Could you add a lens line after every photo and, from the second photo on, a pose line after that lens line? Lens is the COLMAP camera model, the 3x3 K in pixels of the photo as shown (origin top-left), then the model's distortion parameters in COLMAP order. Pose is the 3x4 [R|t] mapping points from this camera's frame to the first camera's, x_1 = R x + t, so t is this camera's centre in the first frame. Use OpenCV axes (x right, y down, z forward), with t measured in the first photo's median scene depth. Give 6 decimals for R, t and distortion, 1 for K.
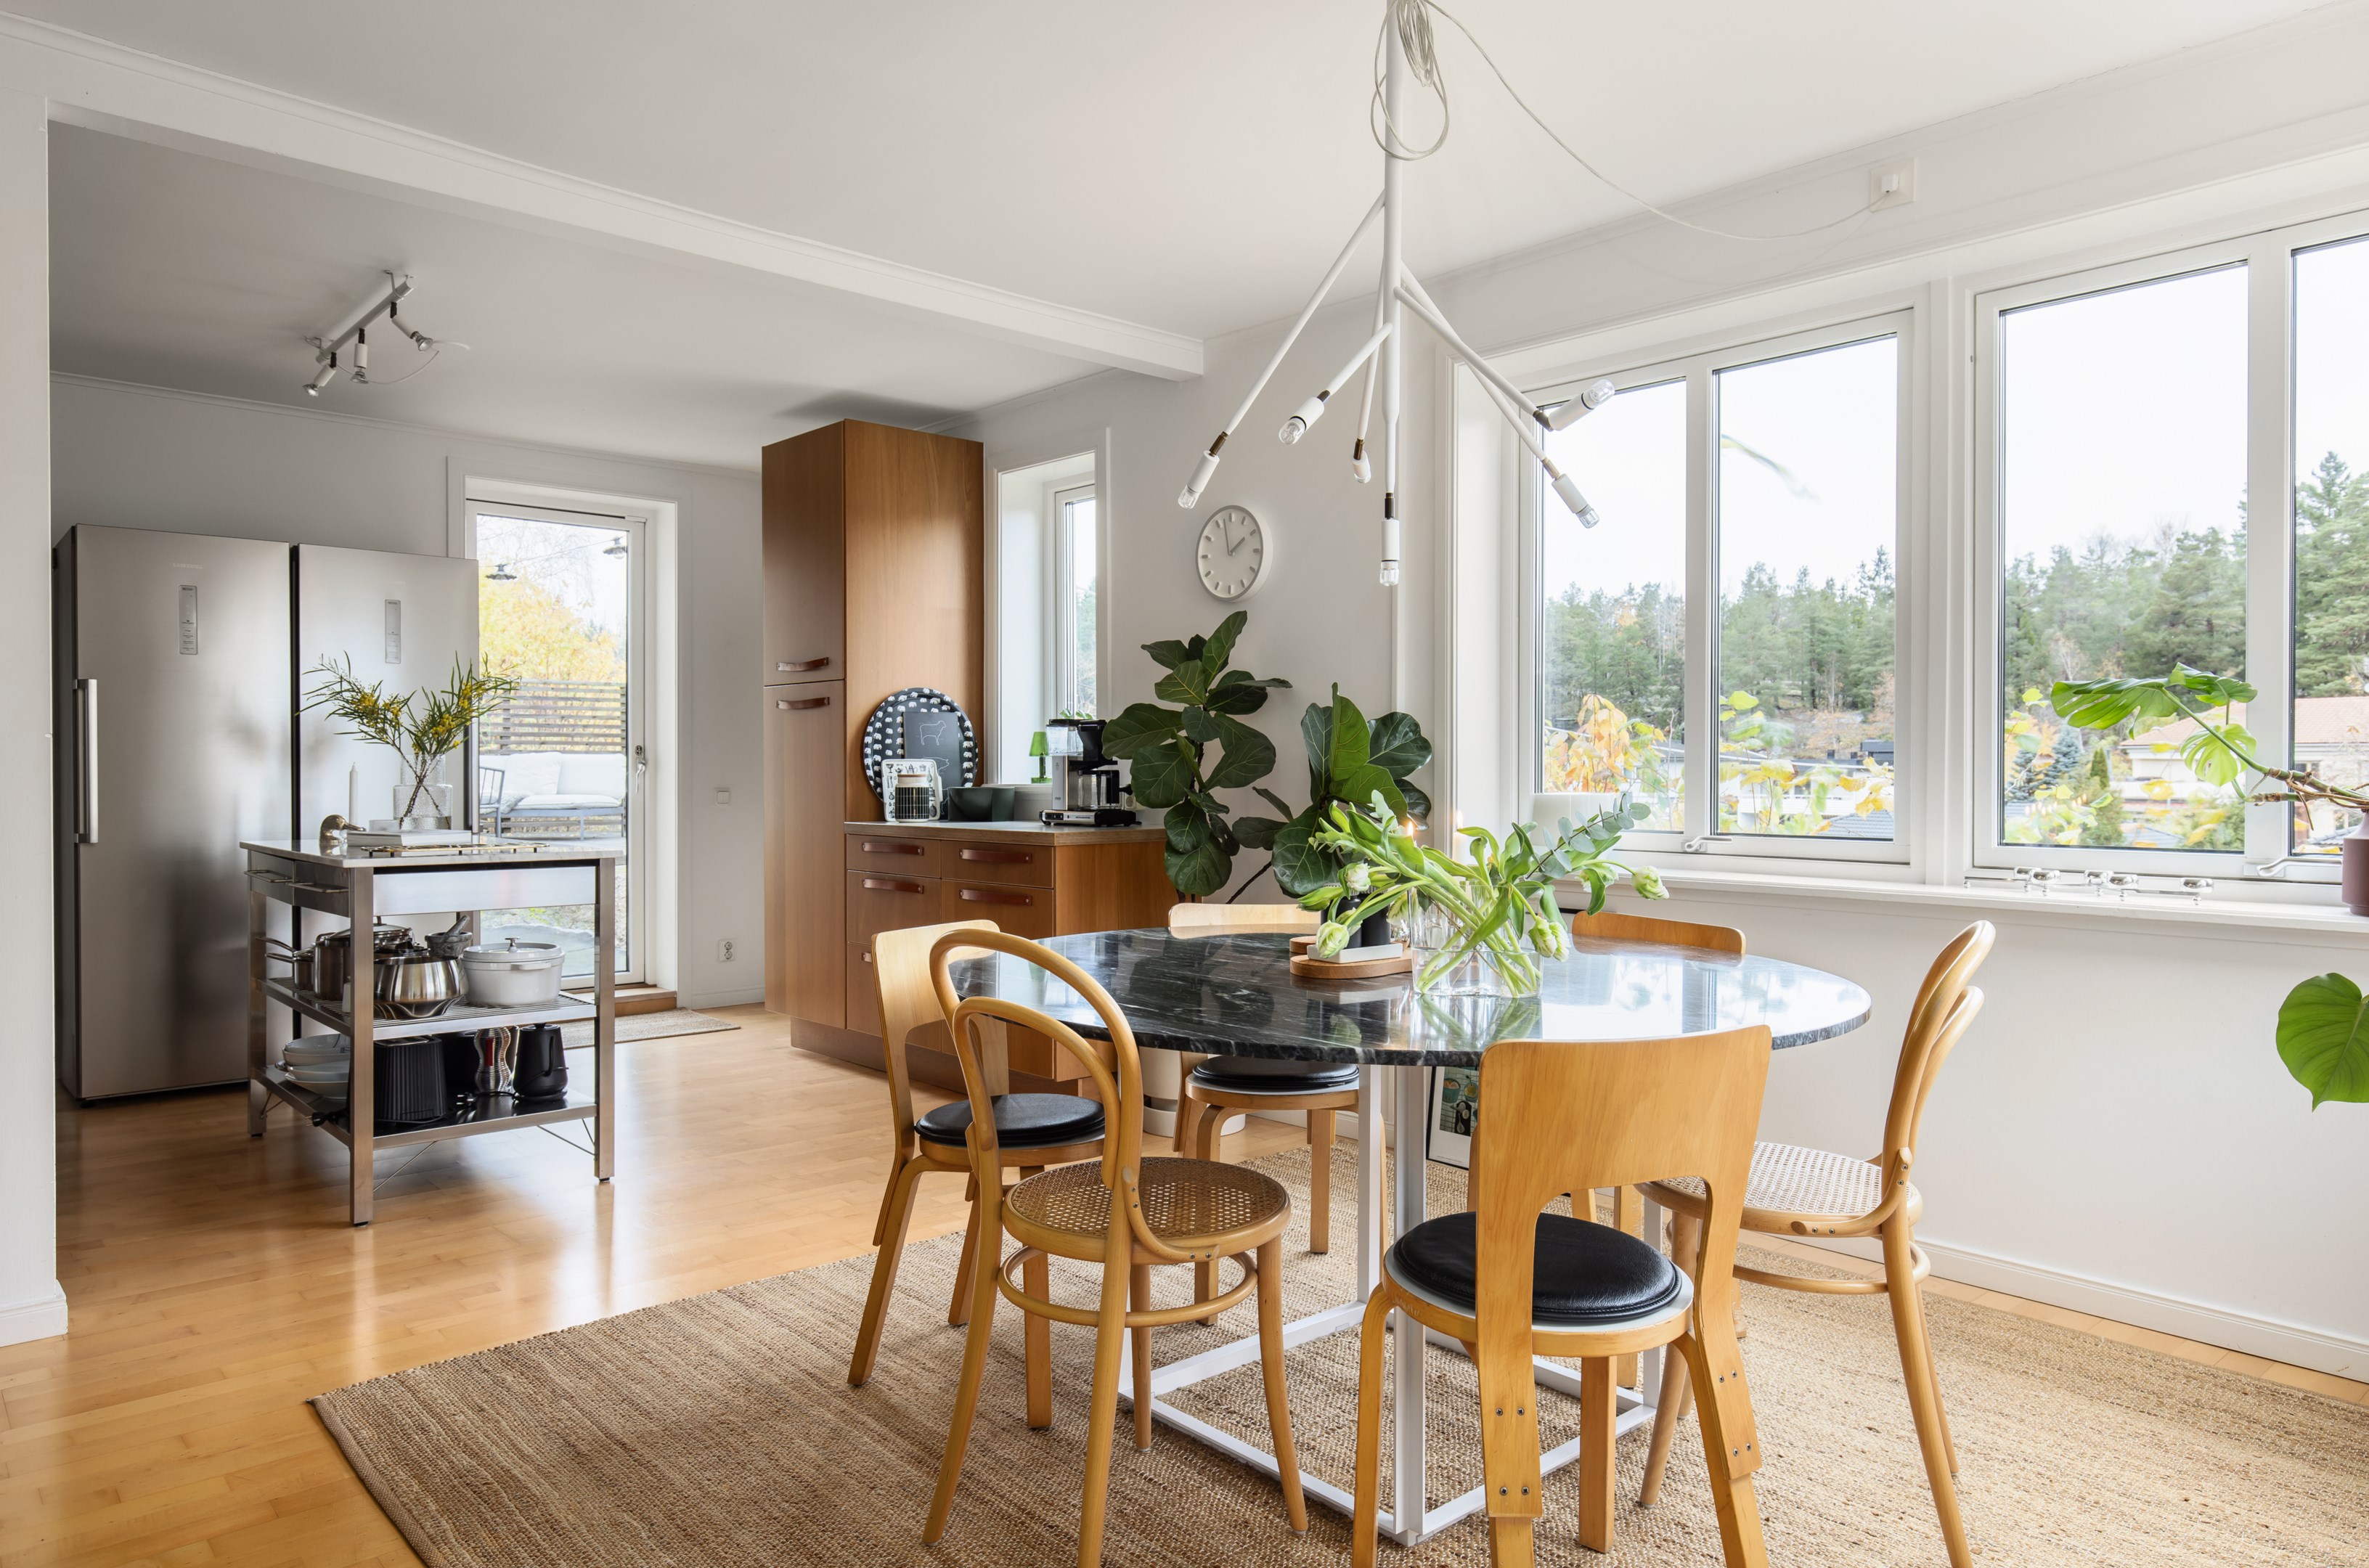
lens RADIAL K [[1519.3, 0, 1194.7], [0, 1519.3, 790.5], [0, 0, 1]] dist [0.010311, -0.000101]
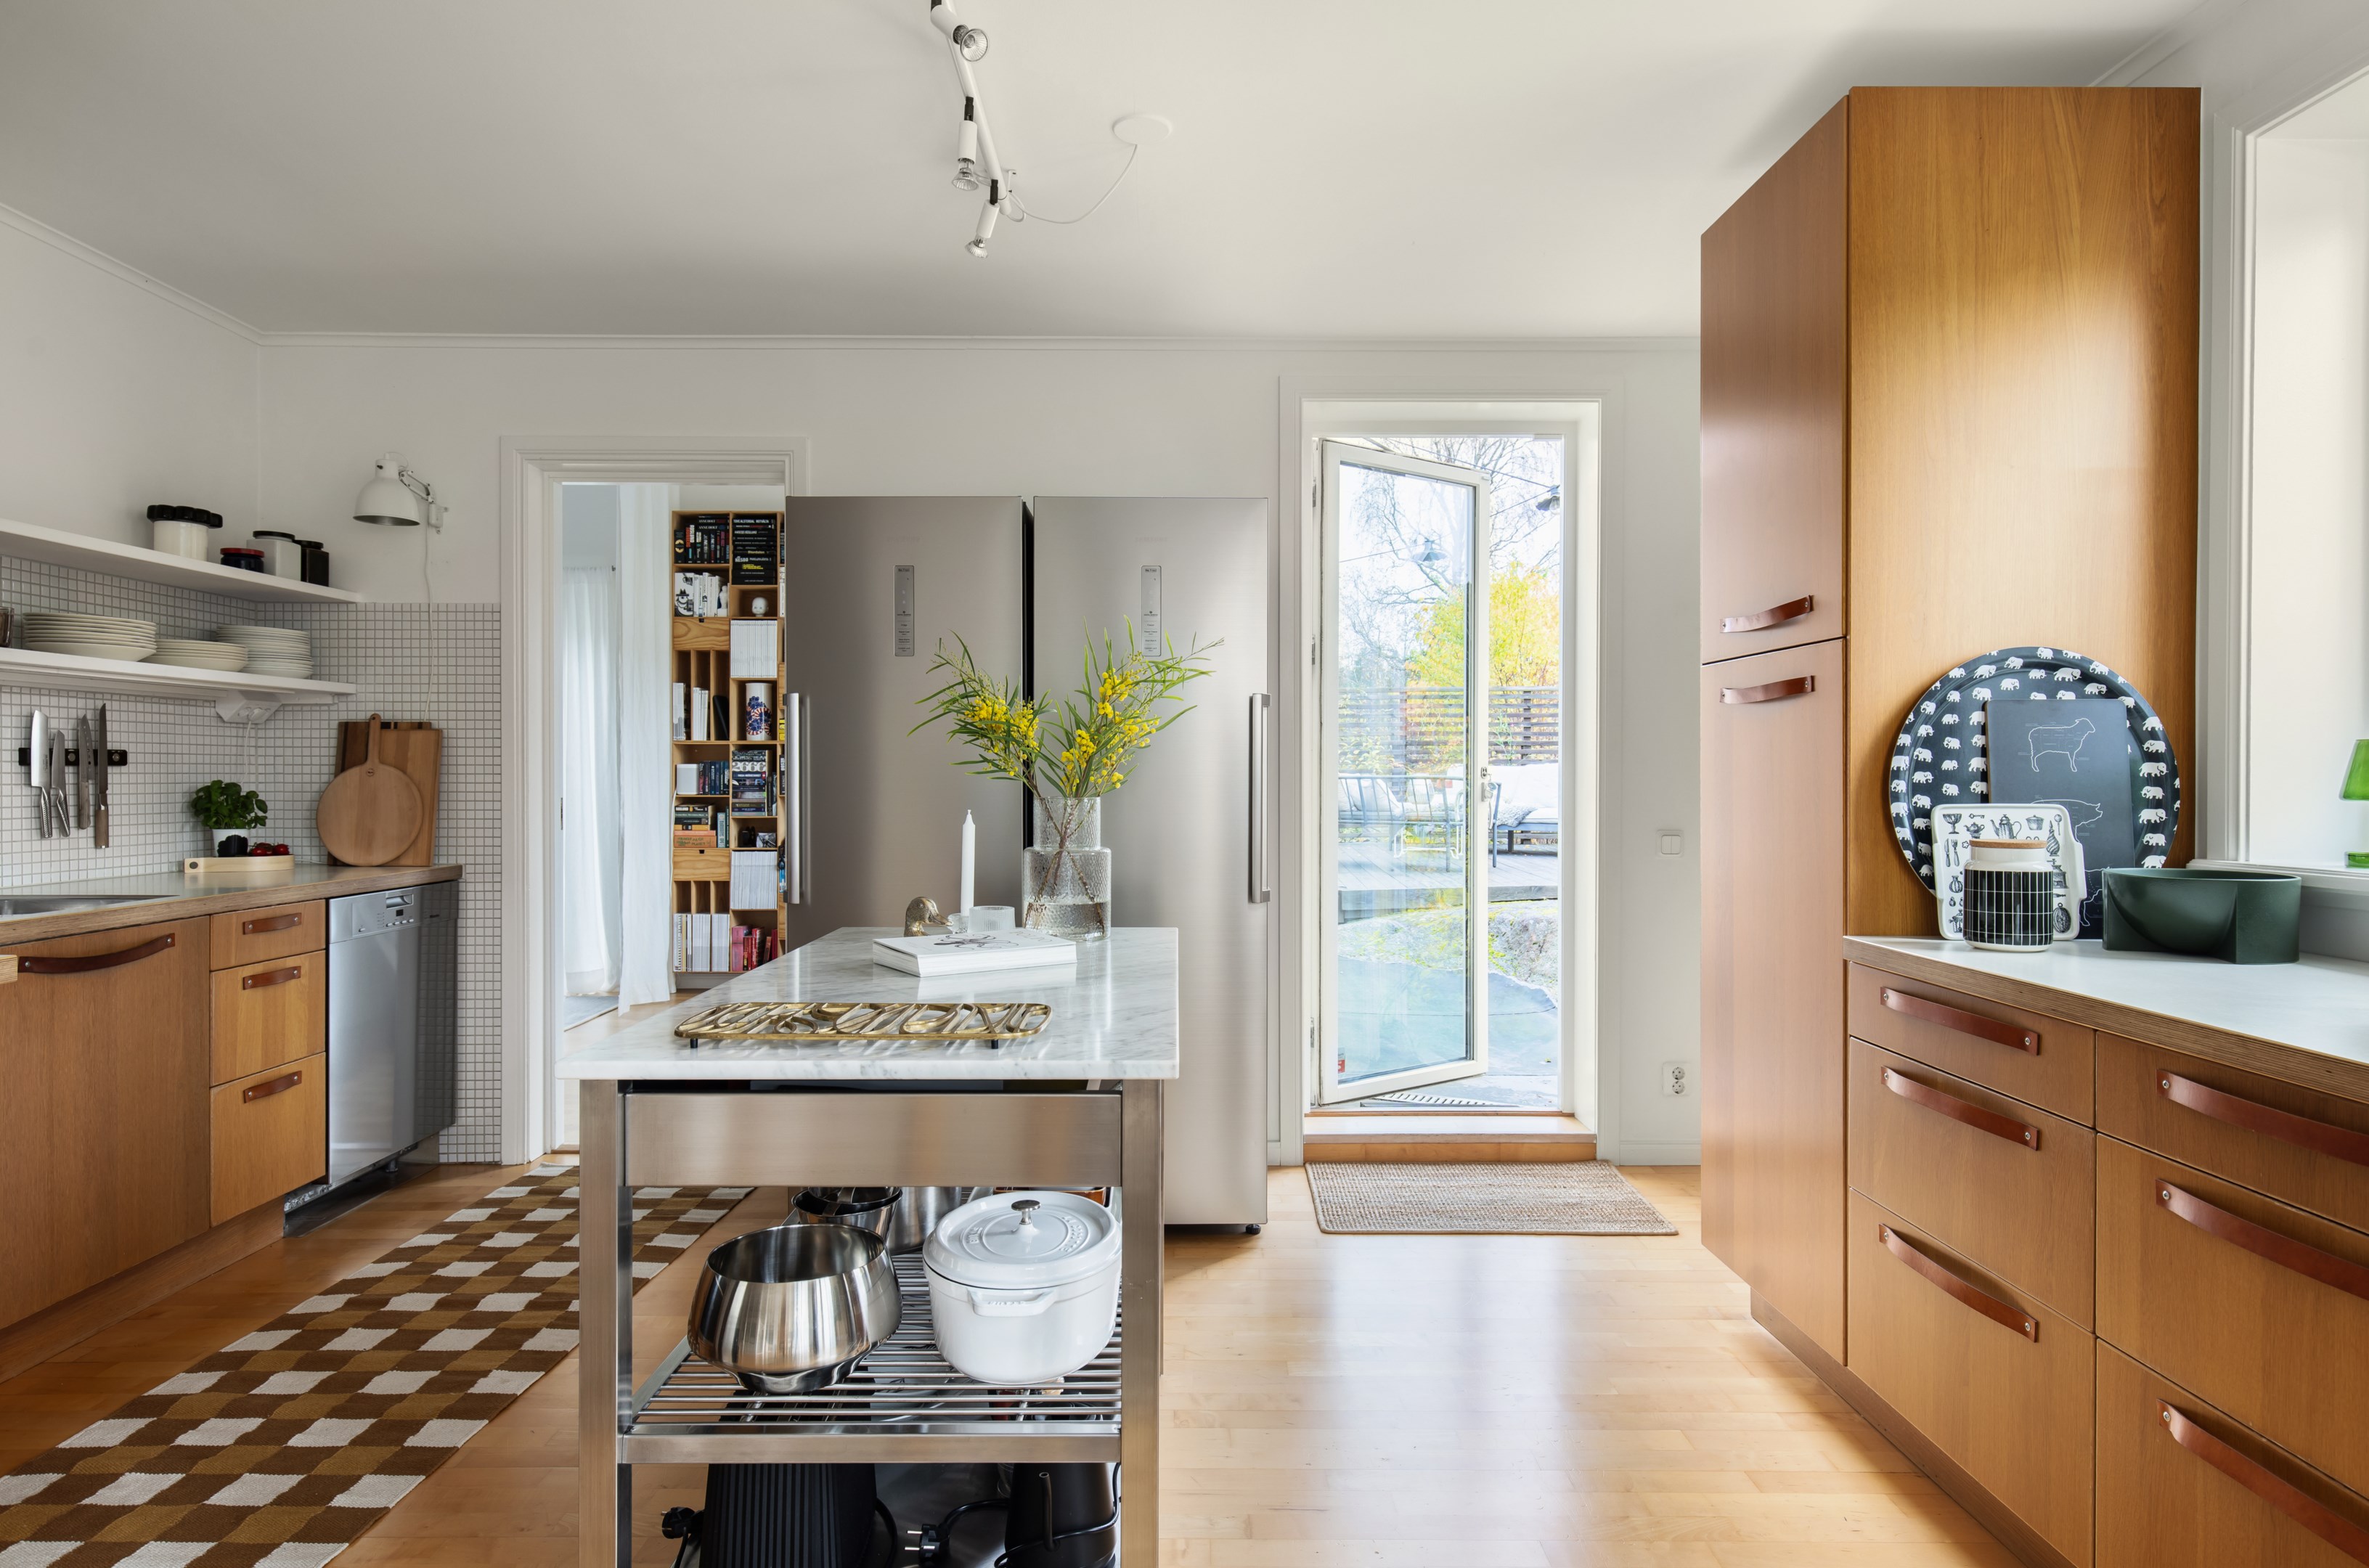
lens RADIAL K [[1334.6, 0, 1192.7], [0, 1334.6, 783.9], [0, 0, 1]] dist [0.003035, -0.000506]
pose [[0.746463, 0.005811, -0.665402, -0.101838], [-0.006782, 0.999976, 0.001124, -0.025478], [0.665393, 0.003674, 0.746485, 0.538355]]
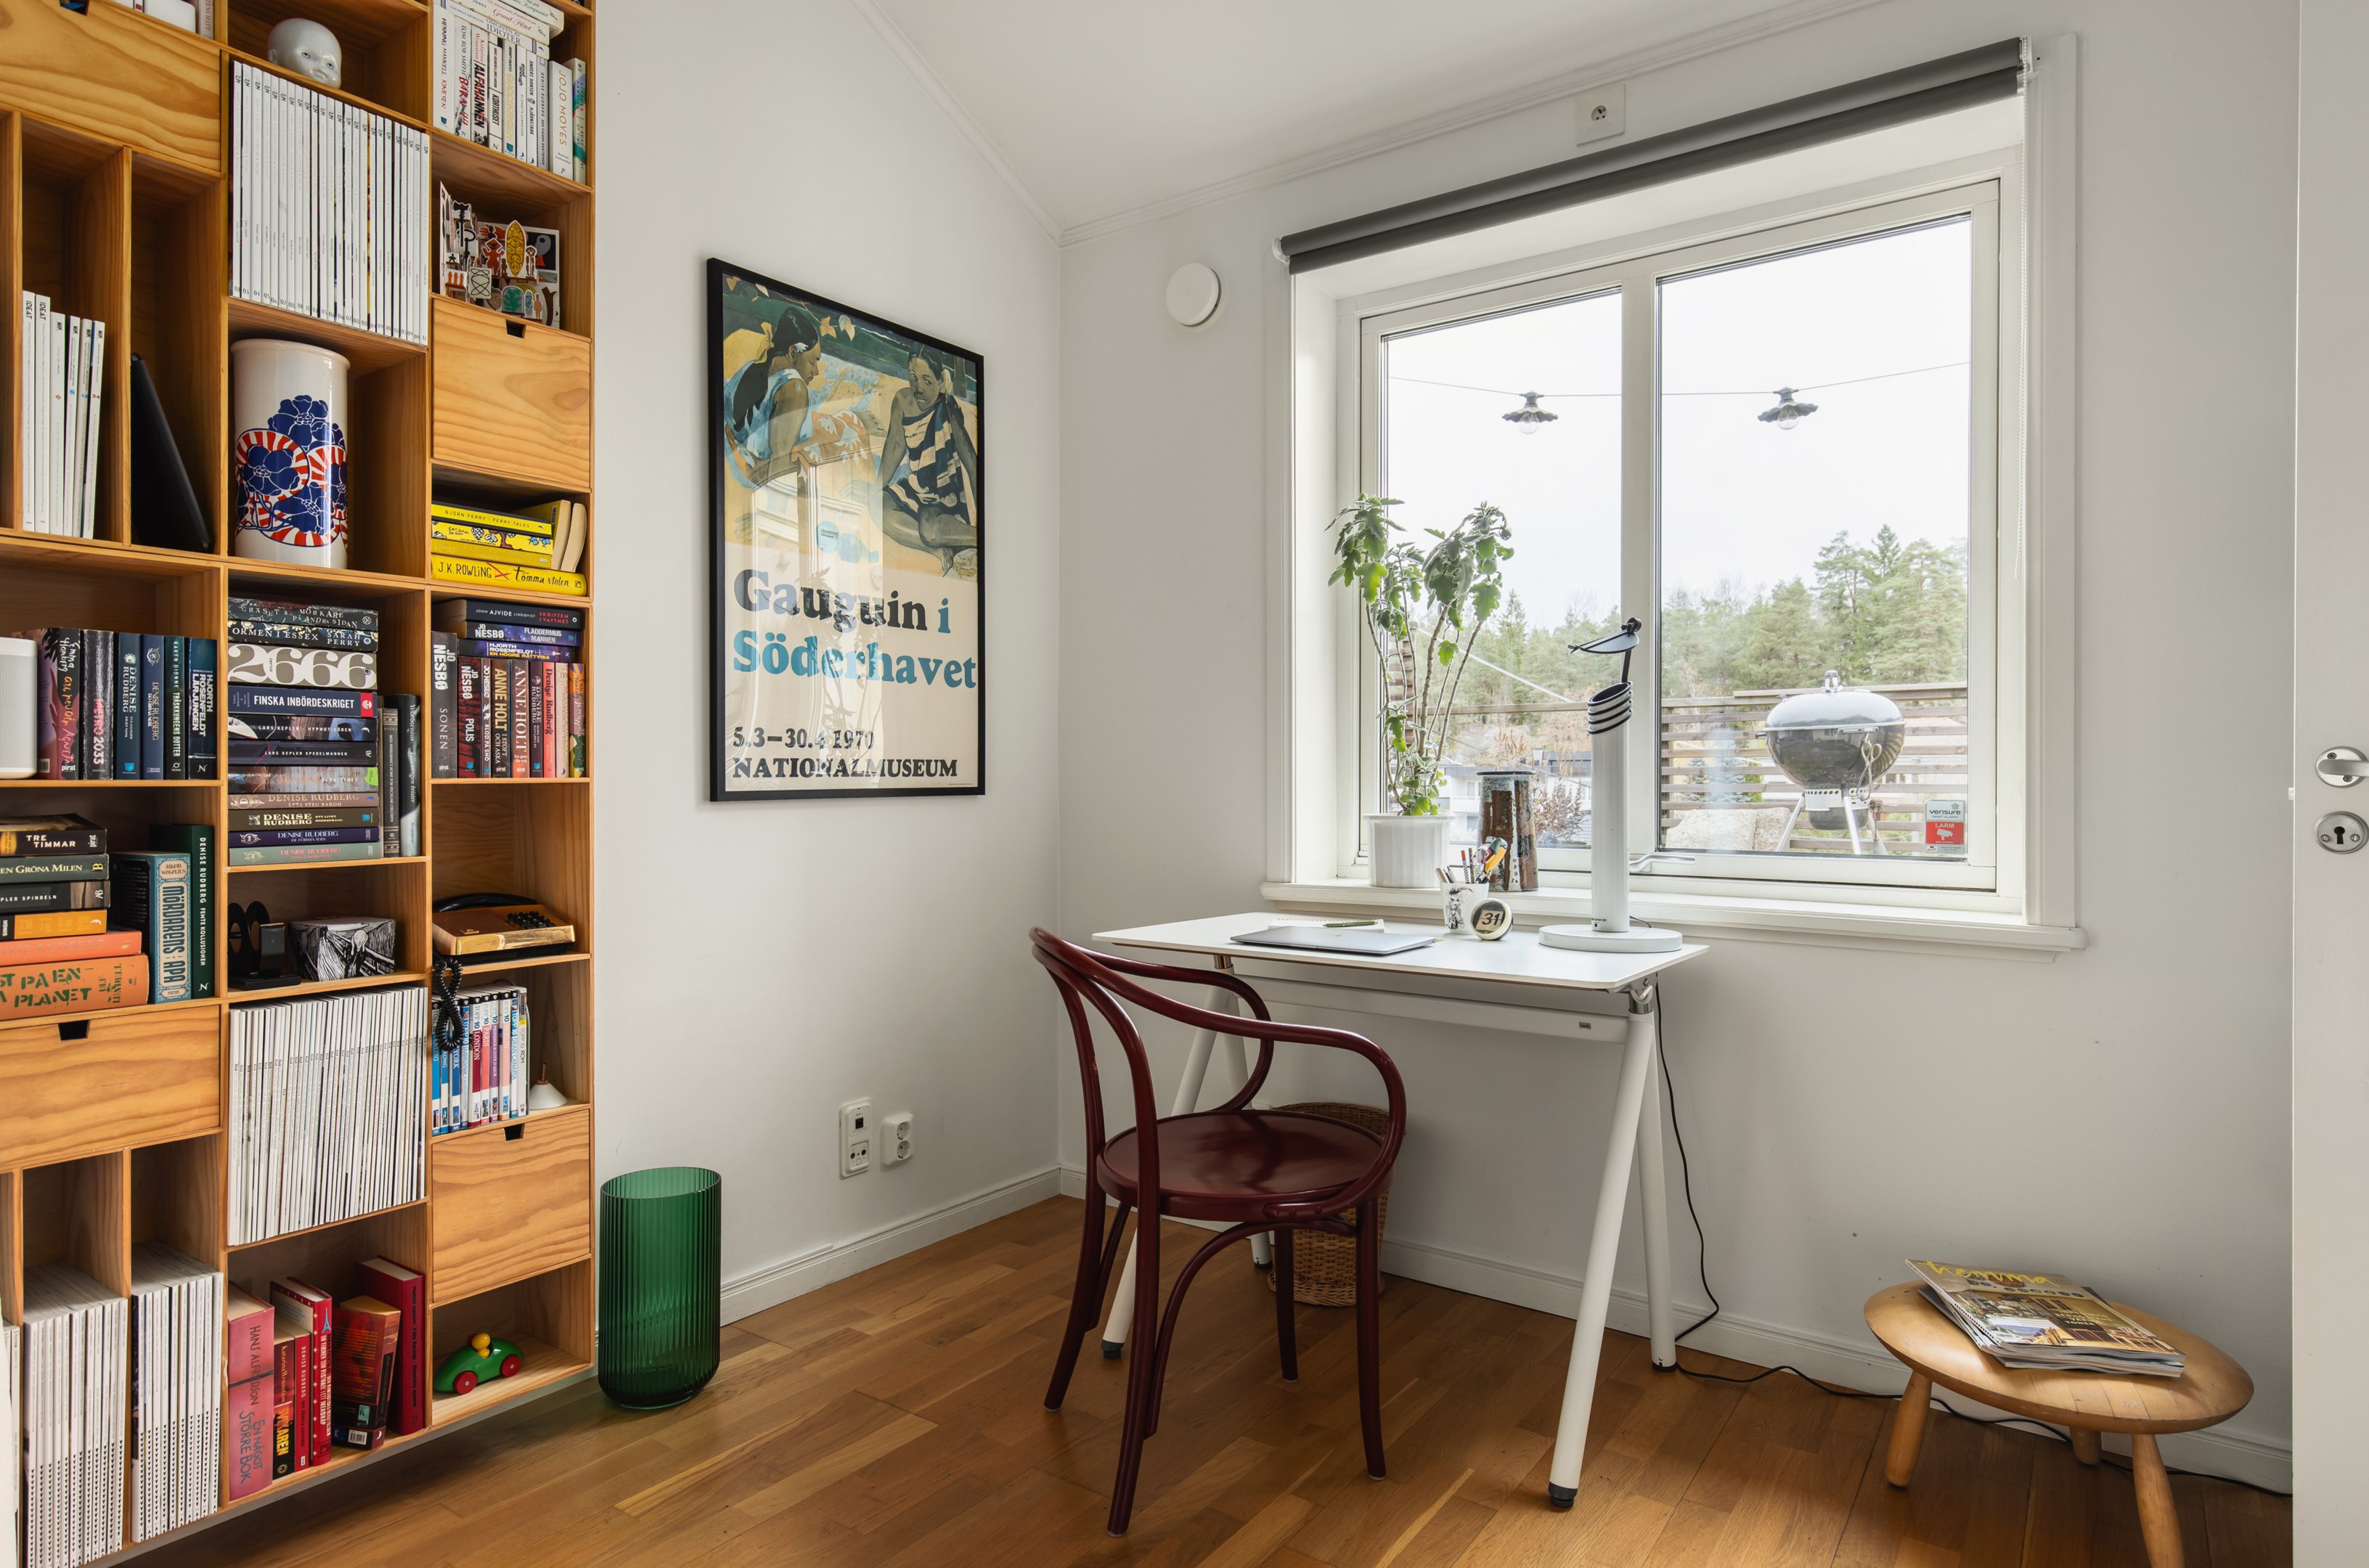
lens RADIAL K [[1334.6, 0, 1183.9], [0, 1334.6, 773.6], [0, 0, 1]] dist [0.003035, -0.000506]
pose [[0.973584, 0.003783, 0.228296, -0.937949], [-0.000756, 0.999911, -0.013345, -0.011016], [-0.228327, 0.012820, 0.973500, 0.785475]]
